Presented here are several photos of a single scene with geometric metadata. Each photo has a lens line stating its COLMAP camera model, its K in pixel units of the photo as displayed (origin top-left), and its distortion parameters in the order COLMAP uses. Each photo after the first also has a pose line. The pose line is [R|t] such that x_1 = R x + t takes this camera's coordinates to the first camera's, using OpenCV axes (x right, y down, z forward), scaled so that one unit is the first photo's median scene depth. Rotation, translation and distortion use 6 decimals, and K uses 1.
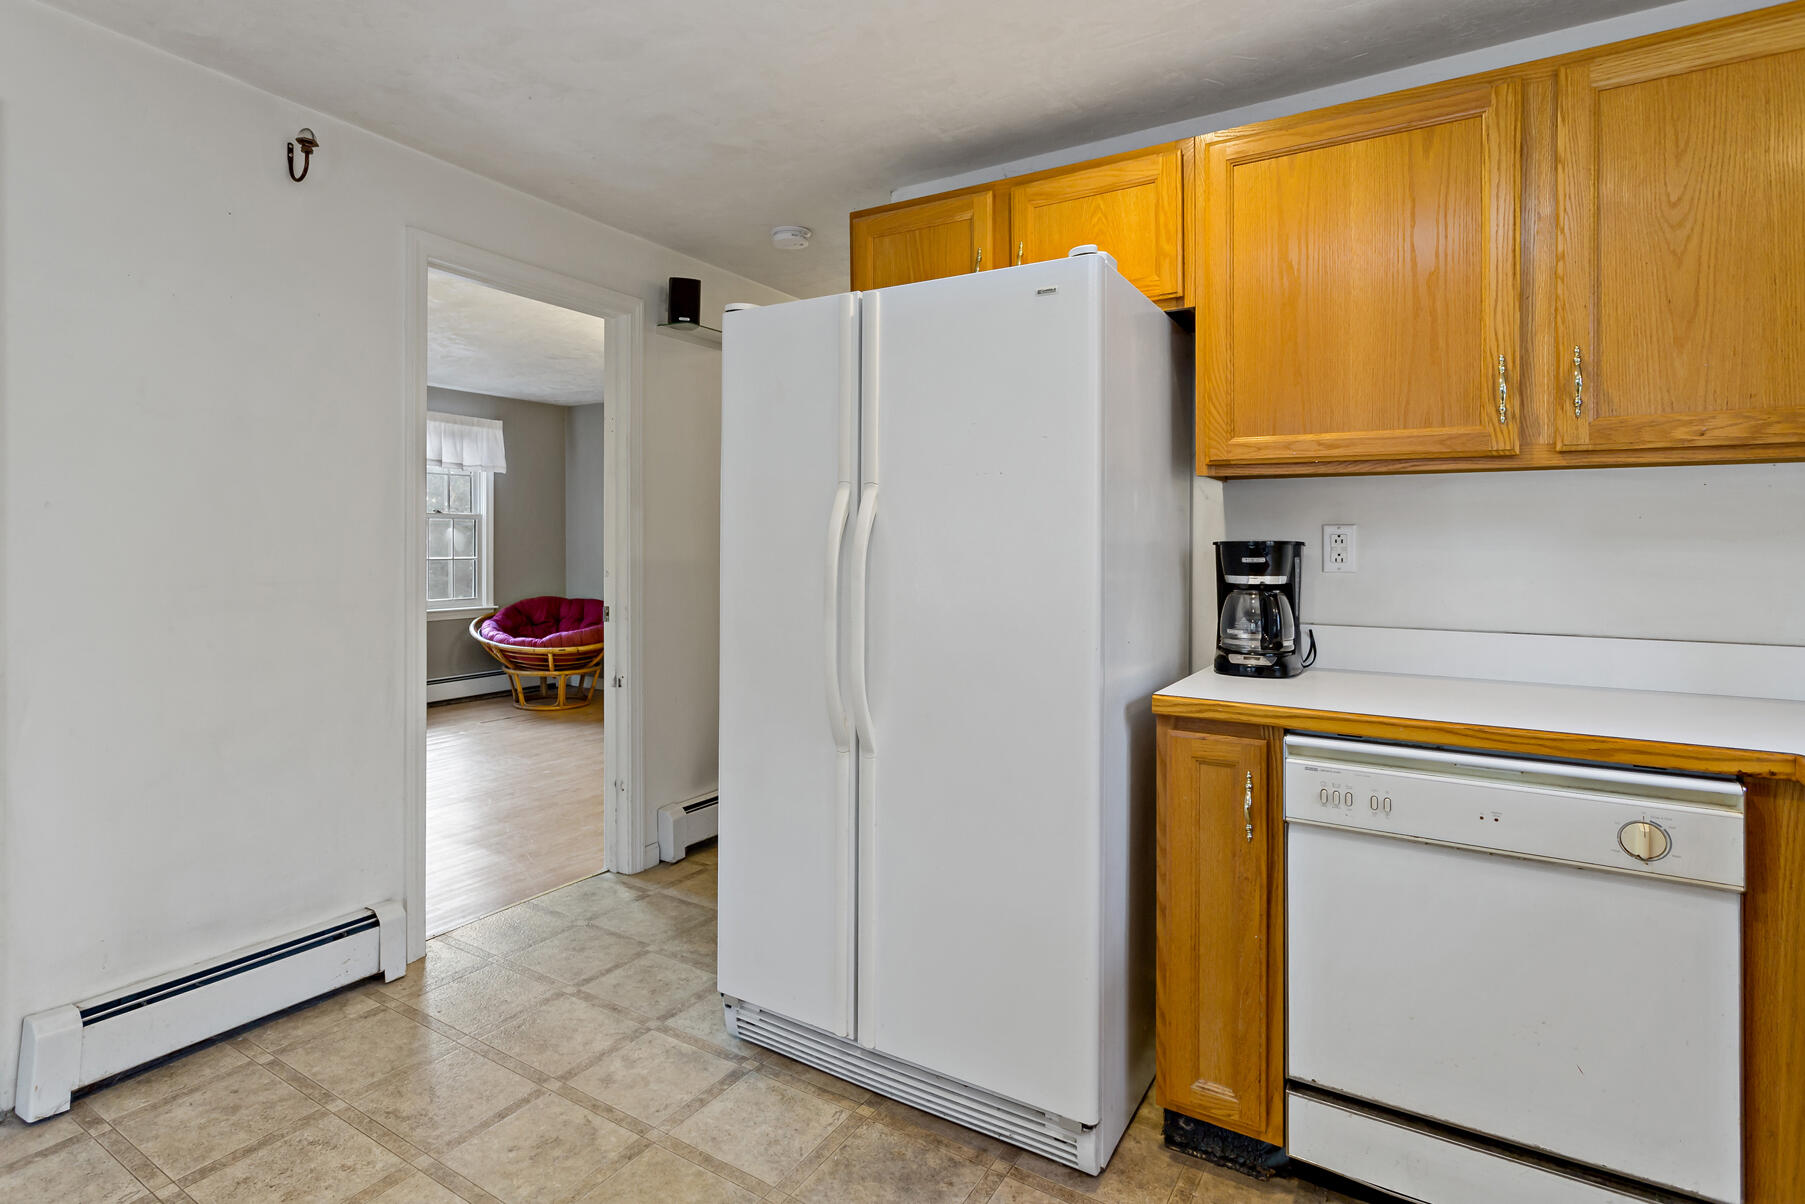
lens RADIAL K [[883.7, 0, 838.2], [0, 883.7, 561.6], [0, 0, 1]] dist [0.004215, 0.001849]
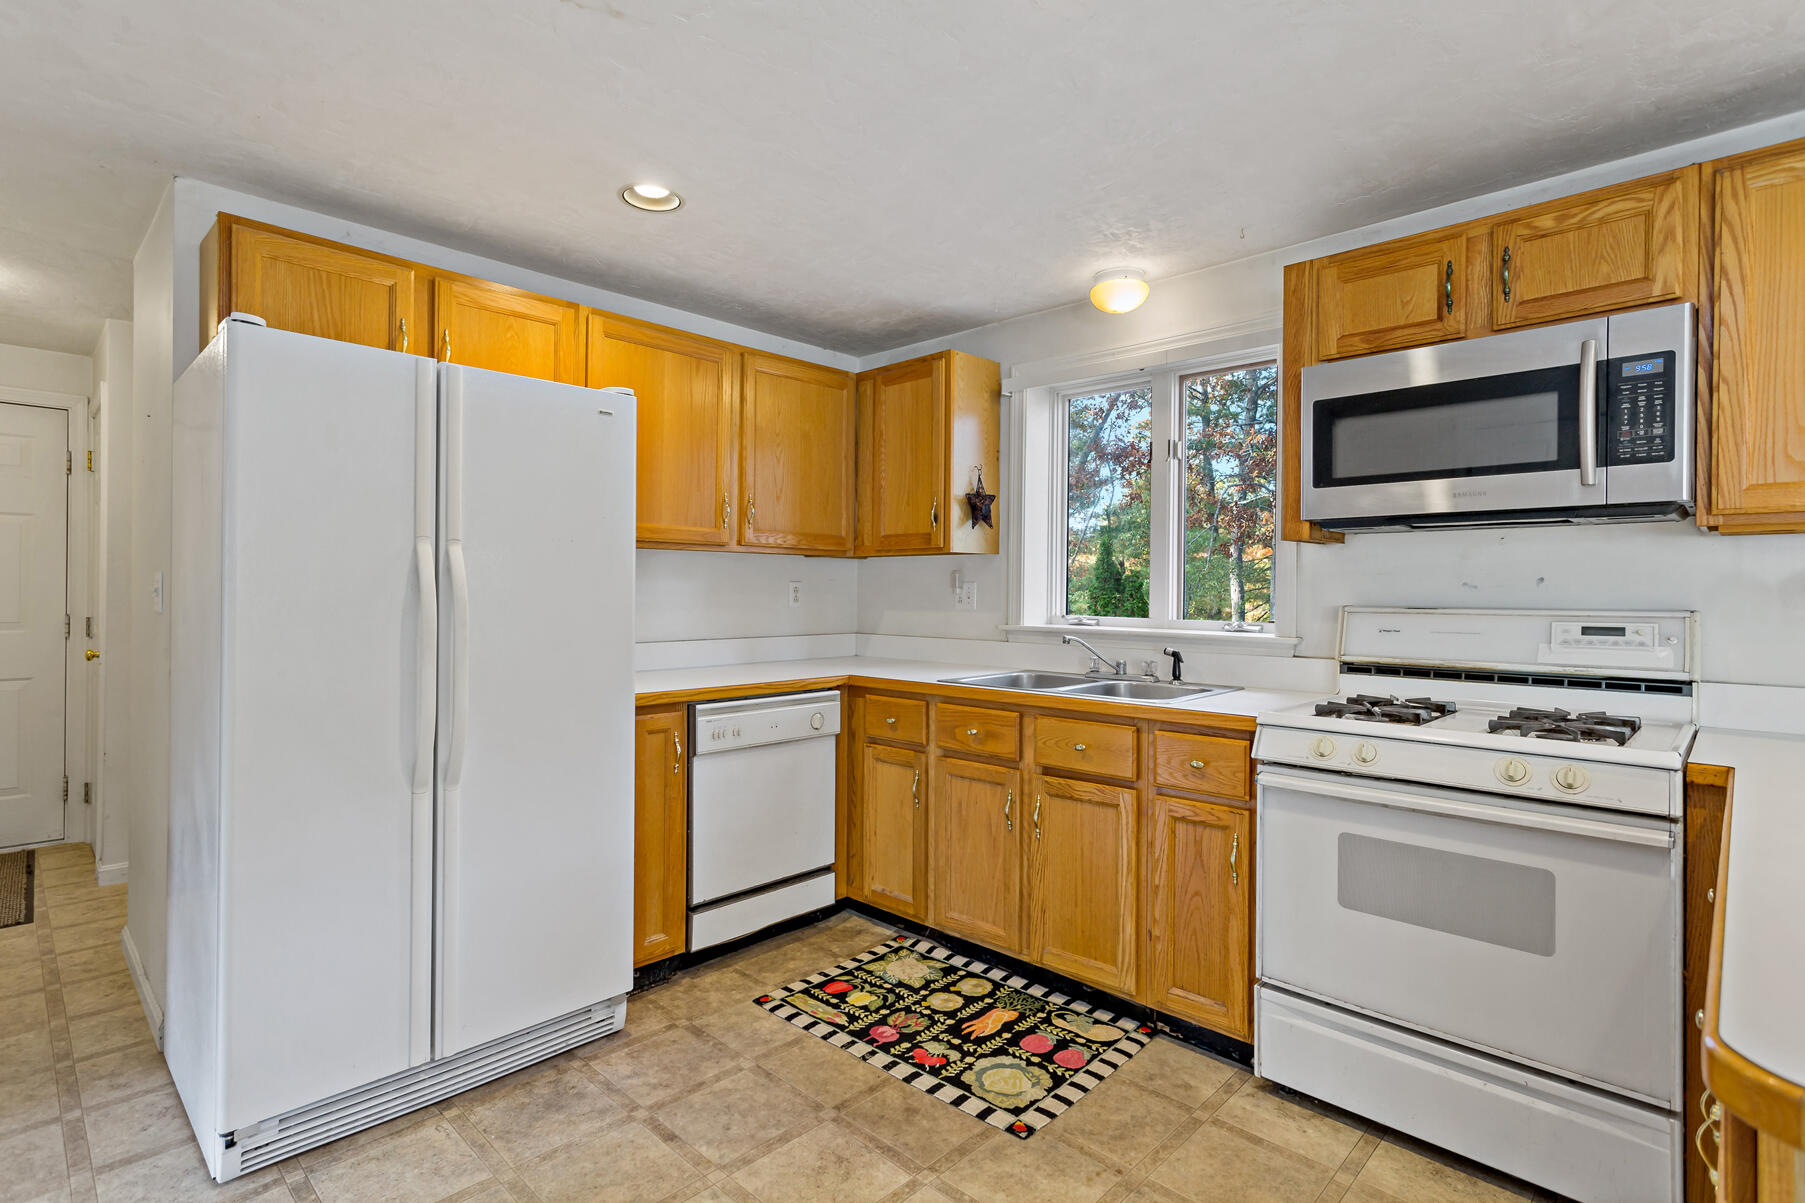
lens RADIAL K [[883.7, 0, 916.3], [0, 883.7, 583.8], [0, 0, 1]] dist [0.004215, 0.001849]
pose [[0.173742, 0.002052, 0.984789, -0.925162], [0.010870, 0.999933, -0.004001, -0.022197], [-0.984731, 0.011400, 0.173708, 0.231222]]
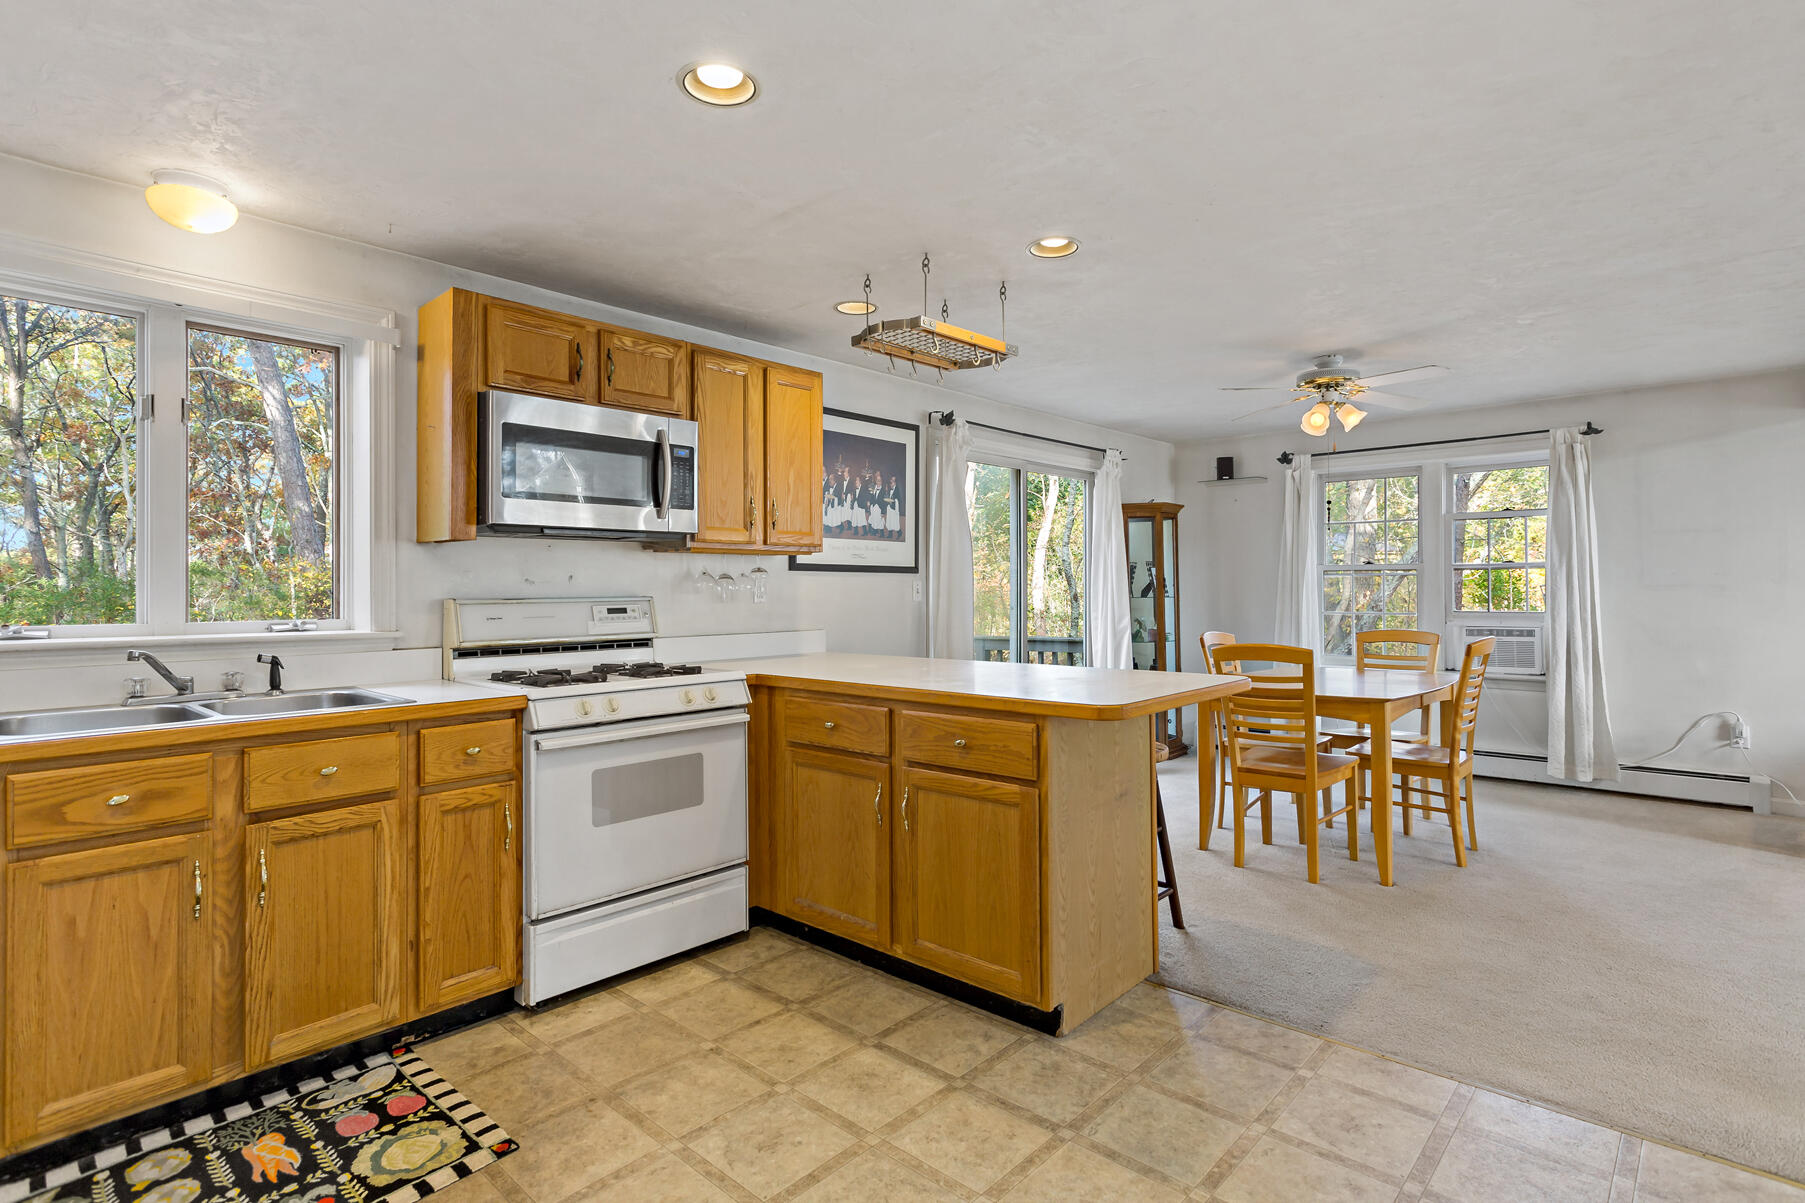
lens RADIAL K [[883.7, 0, 907.7], [0, 883.7, 571.9], [0, 0, 1]] dist [0.004215, 0.001849]
pose [[-0.988479, 0.001123, 0.151353, -0.493846], [0.000993, 0.999999, -0.000933, -0.030342], [-0.151354, -0.000772, -0.988479, 1.183410]]
